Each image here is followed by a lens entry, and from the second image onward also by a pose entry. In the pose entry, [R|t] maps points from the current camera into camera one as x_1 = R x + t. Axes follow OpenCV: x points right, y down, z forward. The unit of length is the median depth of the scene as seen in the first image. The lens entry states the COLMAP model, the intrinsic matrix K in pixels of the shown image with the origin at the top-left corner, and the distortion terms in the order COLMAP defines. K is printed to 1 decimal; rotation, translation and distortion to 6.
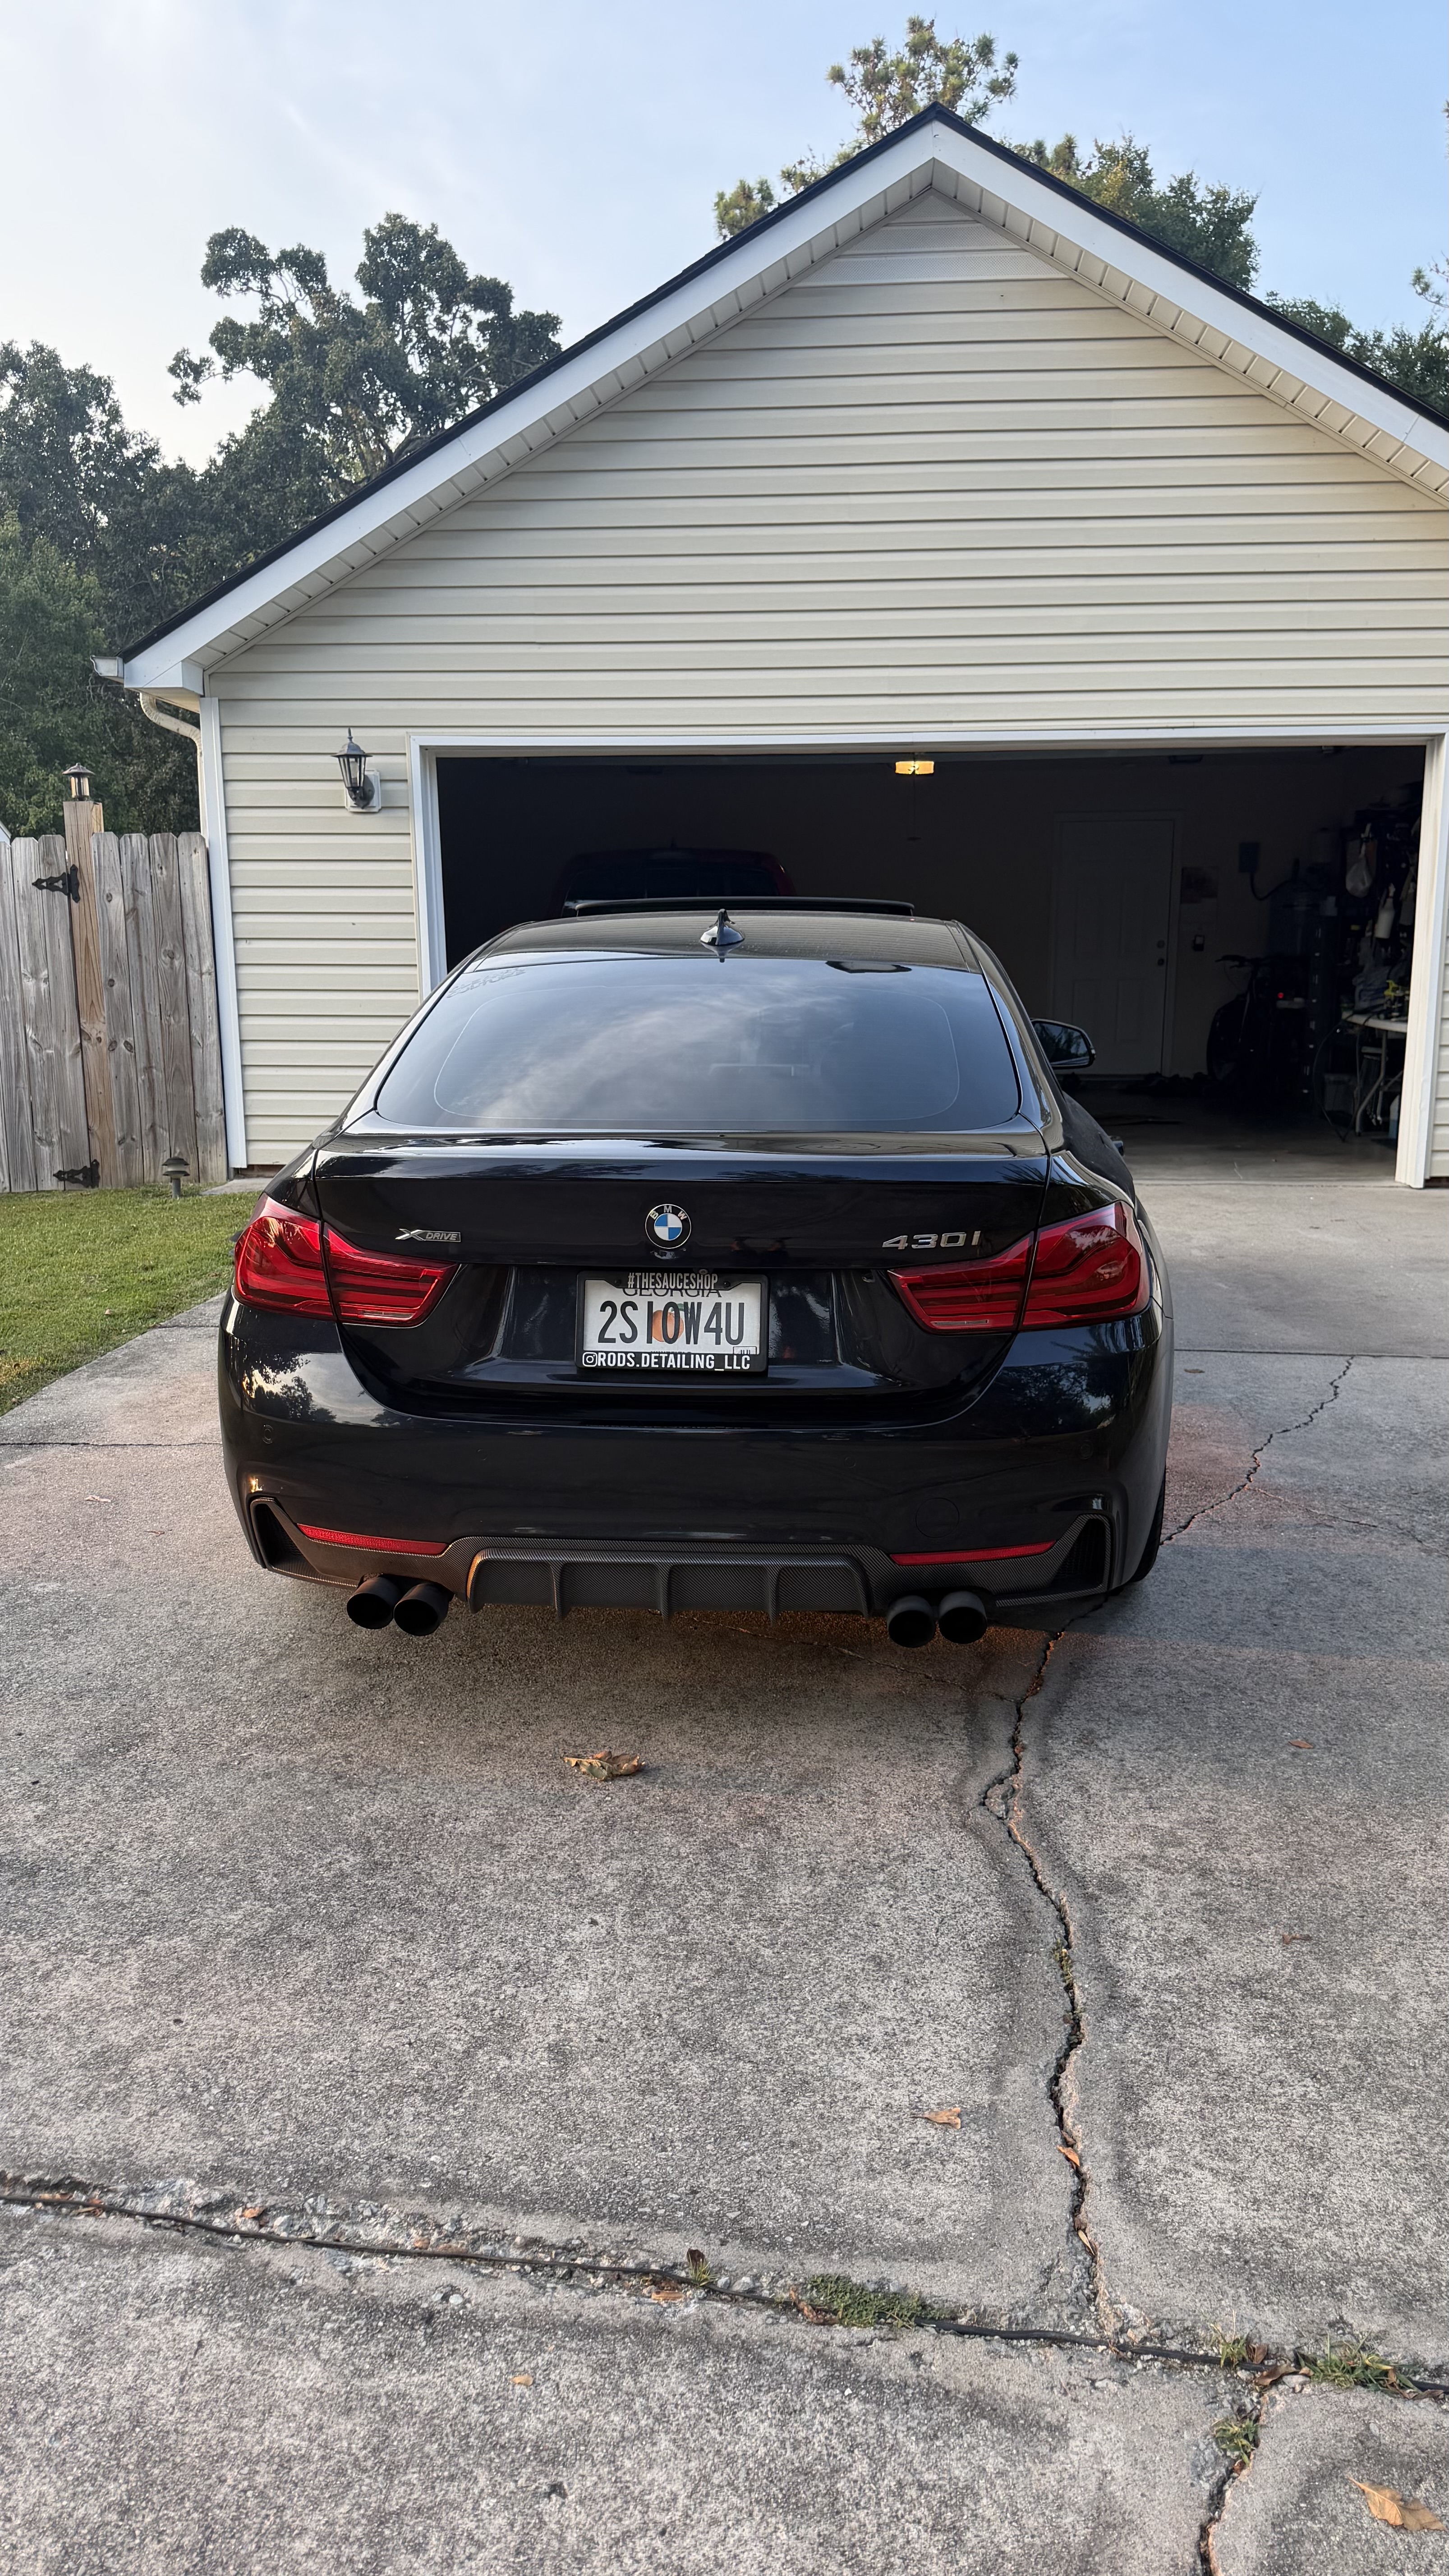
lens RADIAL K [[1671.7, 0, 724.5], [0, 1671.7, 1288.0], [0, 0, 1]] dist [0.031771, -0.038713]
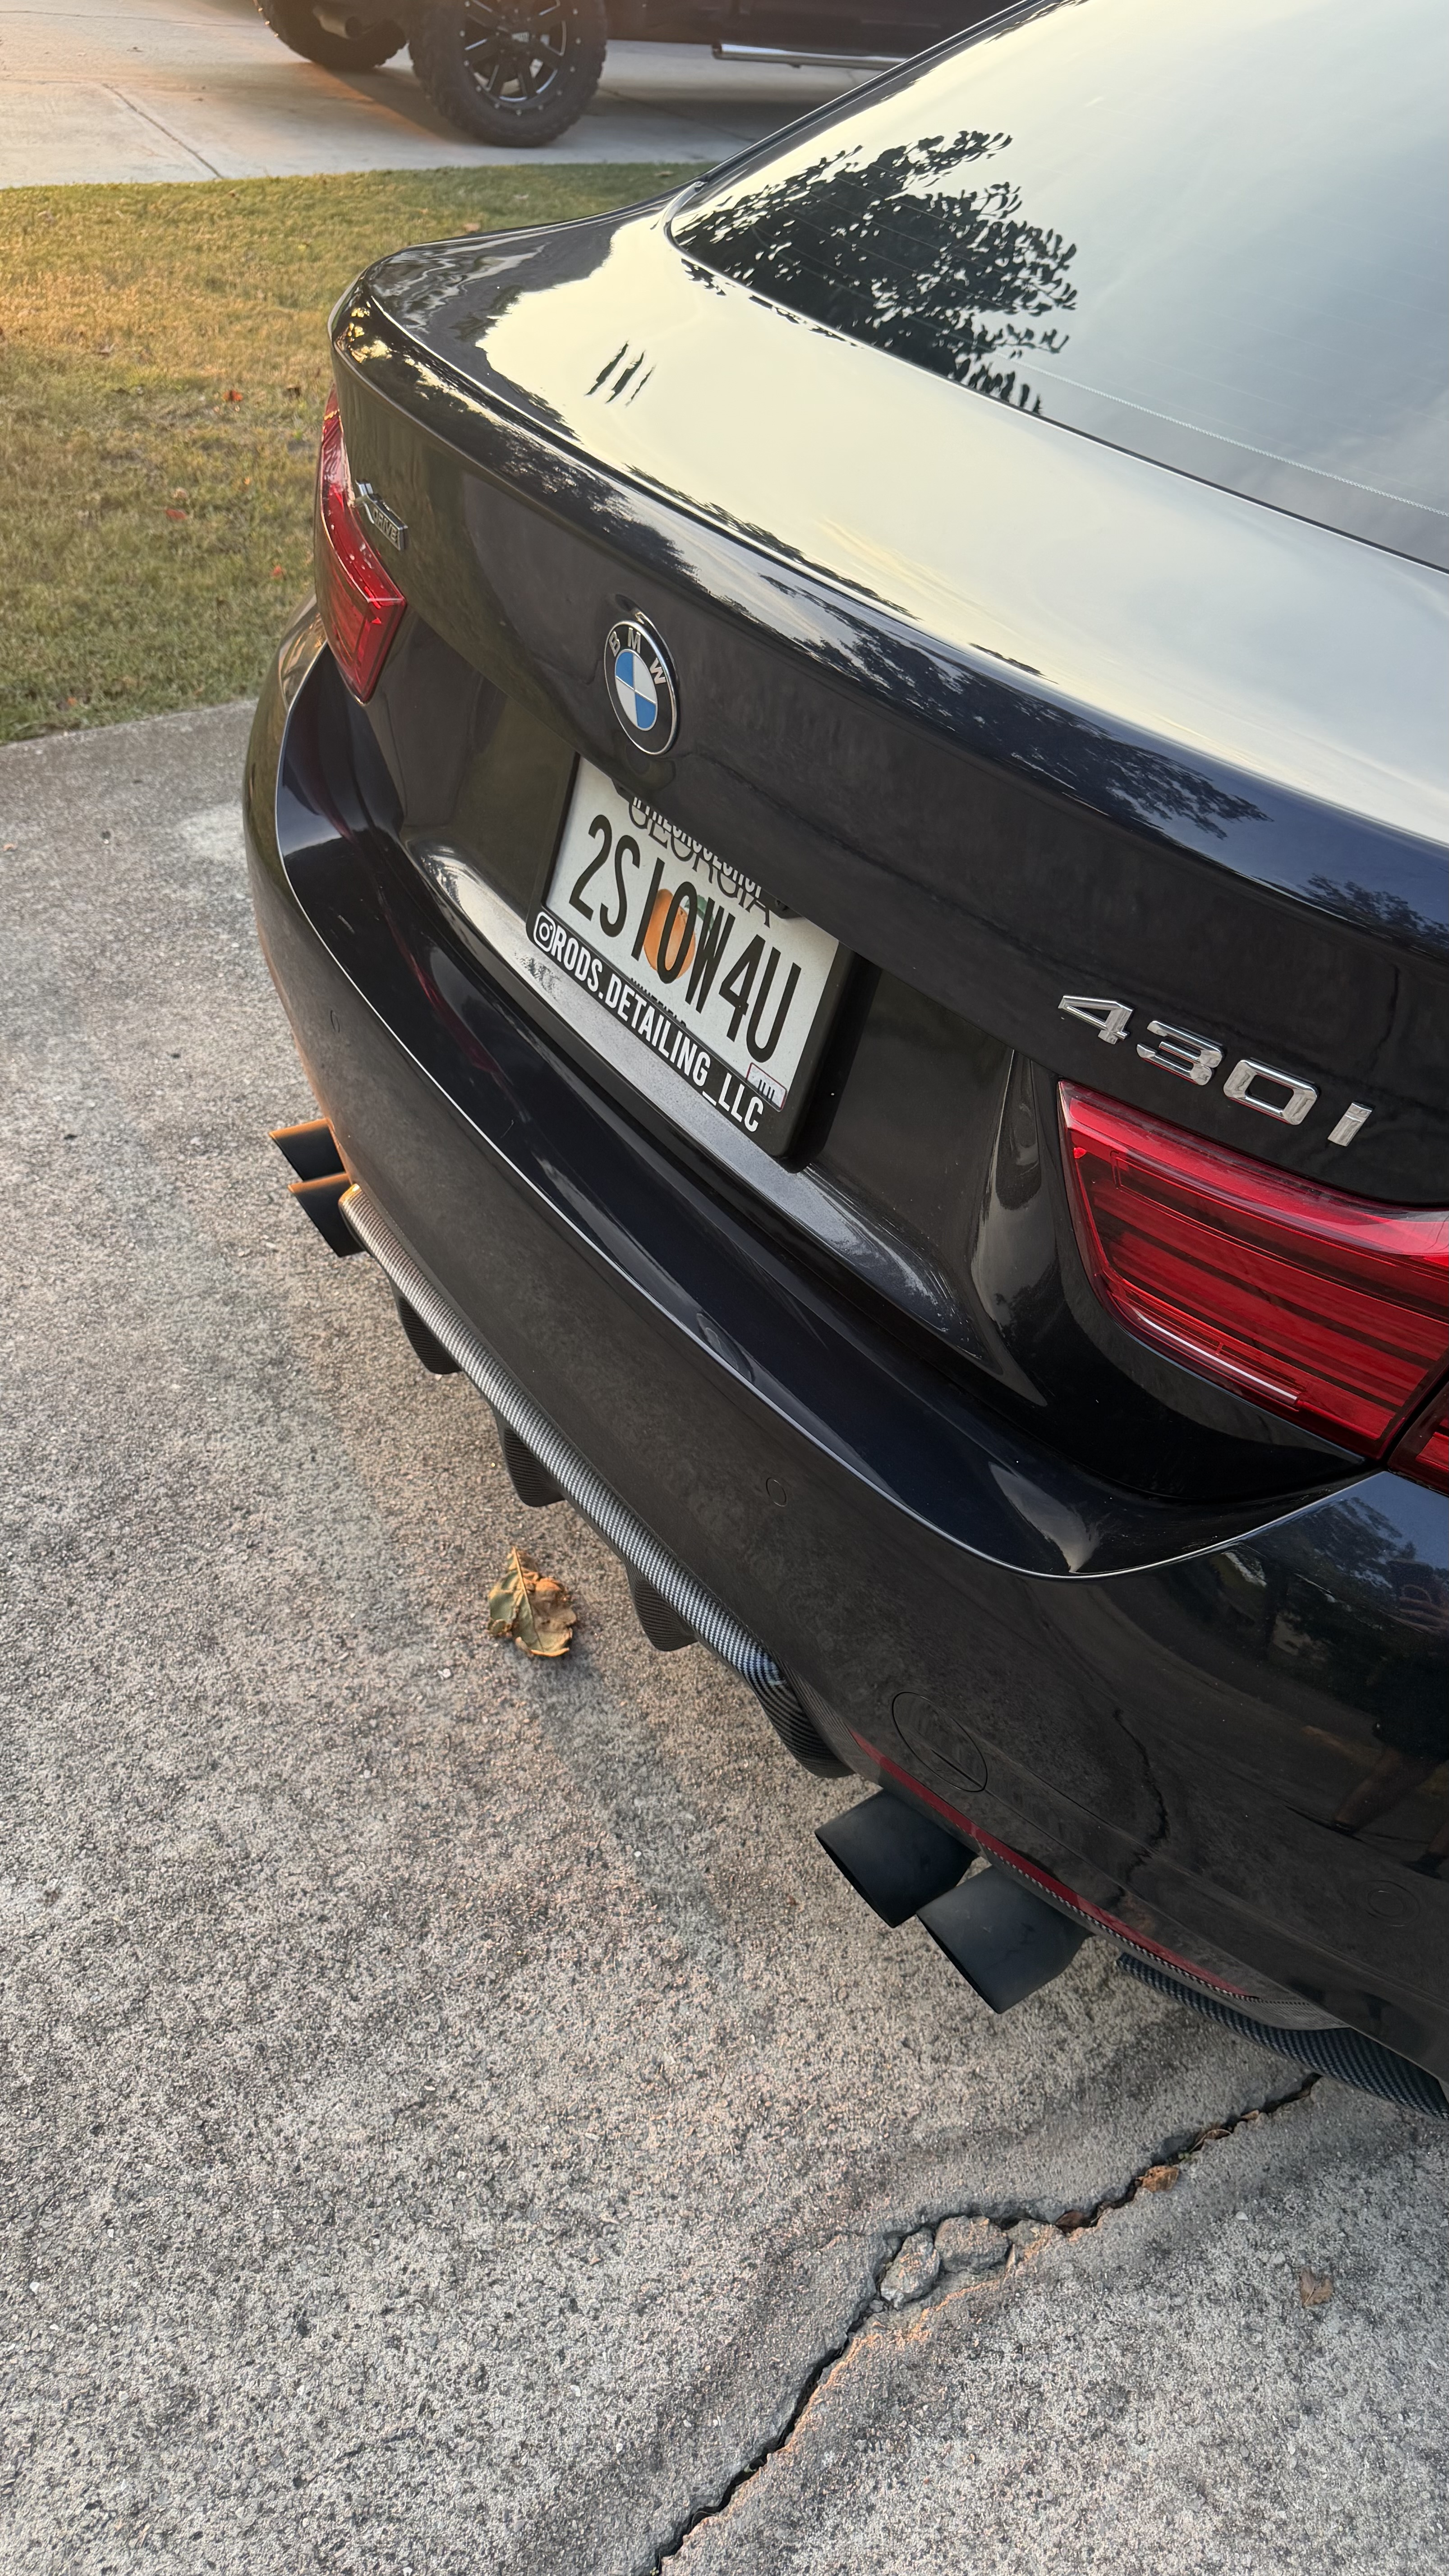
lens RADIAL K [[1823.9, 0, 724.7], [0, 1823.9, 1314.9], [0, 0, 1]] dist [0.085675, -0.132027]
pose [[0.649735, 0.537212, -0.537817, 0.257818], [-0.245923, 0.818007, 0.519987, -0.133896], [0.719282, -0.205592, 0.663601, 0.702204]]
